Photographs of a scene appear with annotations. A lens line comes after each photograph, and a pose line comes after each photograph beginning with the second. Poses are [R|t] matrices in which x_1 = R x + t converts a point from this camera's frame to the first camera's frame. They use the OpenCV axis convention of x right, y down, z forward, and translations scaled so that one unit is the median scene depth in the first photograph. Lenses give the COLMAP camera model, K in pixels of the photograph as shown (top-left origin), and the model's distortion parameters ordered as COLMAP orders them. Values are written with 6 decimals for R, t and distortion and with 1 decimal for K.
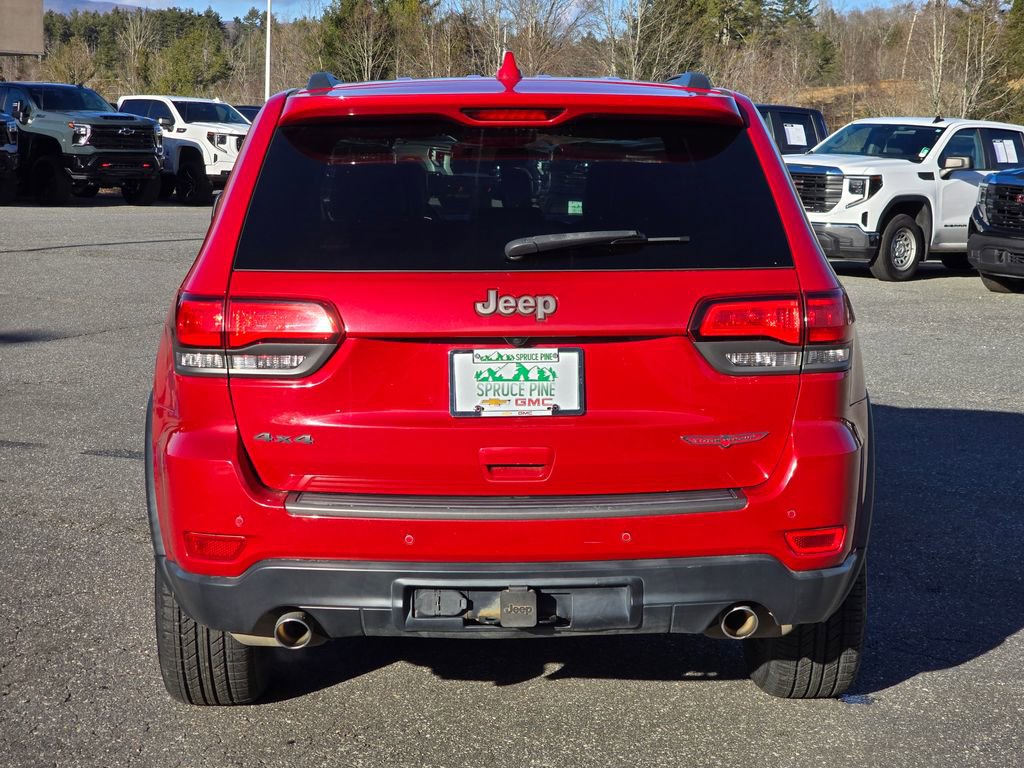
lens RADIAL K [[1963.5, 0, 513.2], [0, 1963.5, 384.4], [0, 0, 1]] dist [0.088461, 0.000000]
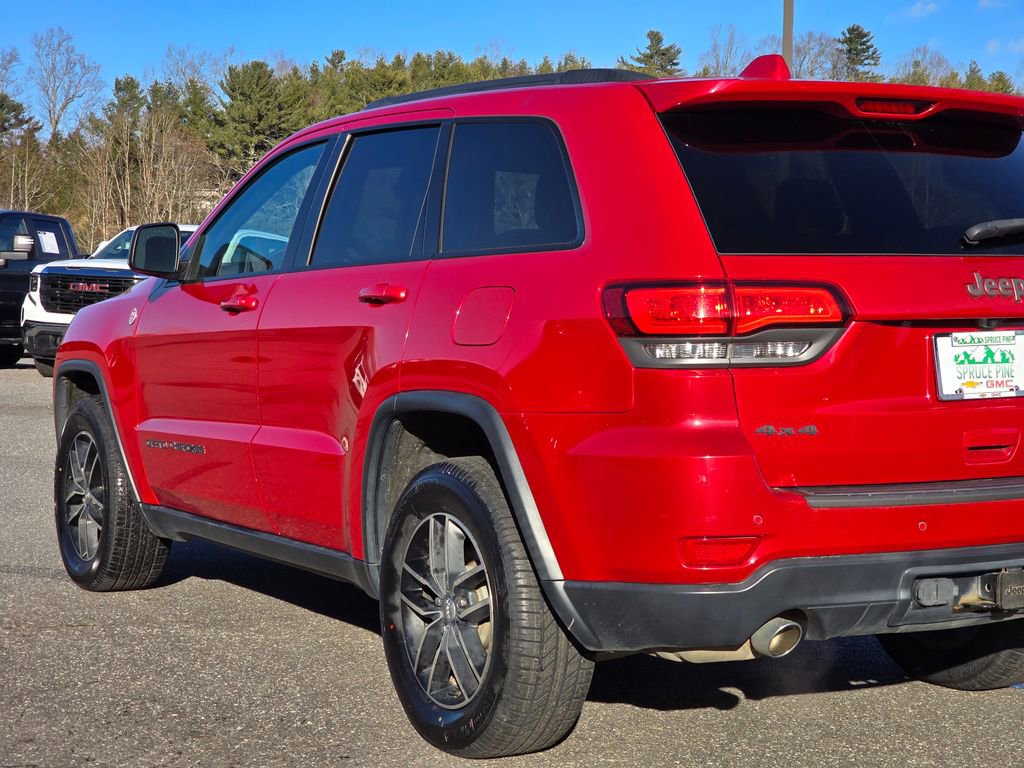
lens RADIAL K [[1963.5, 0, 507.6], [0, 1963.5, 394.9], [0, 0, 1]] dist [0.088461, 0.000000]
pose [[0.877552, -0.024446, 0.478858, -0.679521], [0.055072, 0.997229, -0.050017, 0.049997], [-0.476308, 0.070264, 0.876467, 0.230792]]
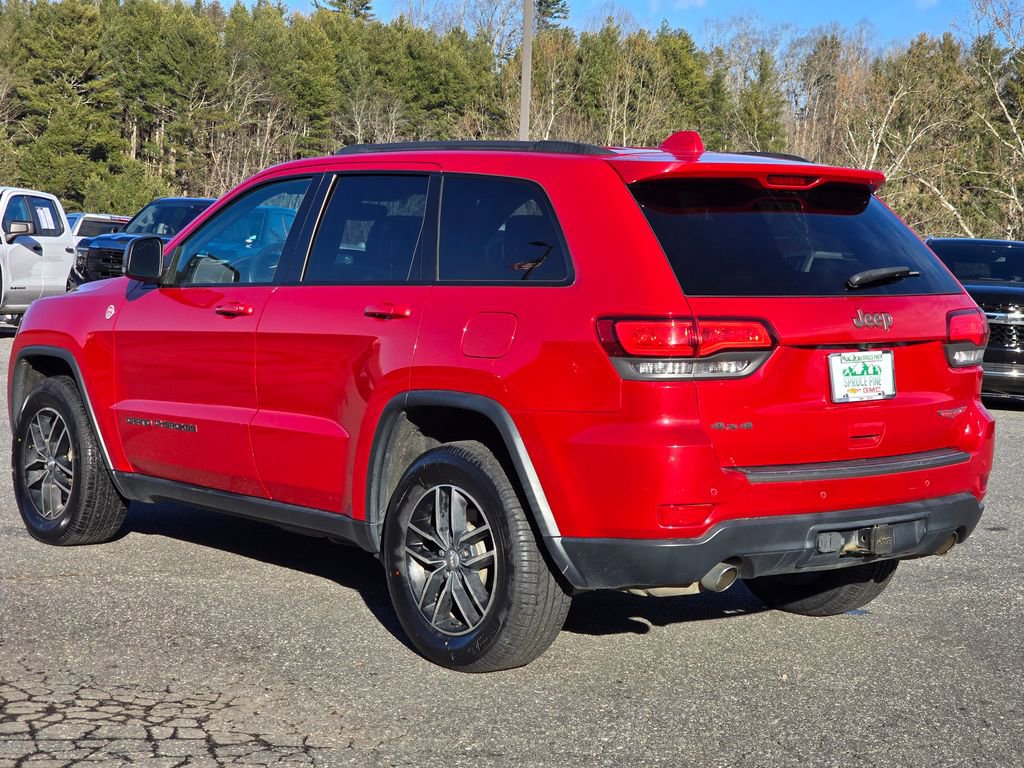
lens RADIAL K [[1963.5, 0, 514.9], [0, 1963.5, 383.1], [0, 0, 1]] dist [0.088461, 0.000000]
pose [[0.785241, -0.031679, 0.618379, -1.013871], [0.054299, 0.998366, -0.017804, 0.014634], [-0.616805, 0.047558, 0.785678, 0.071900]]
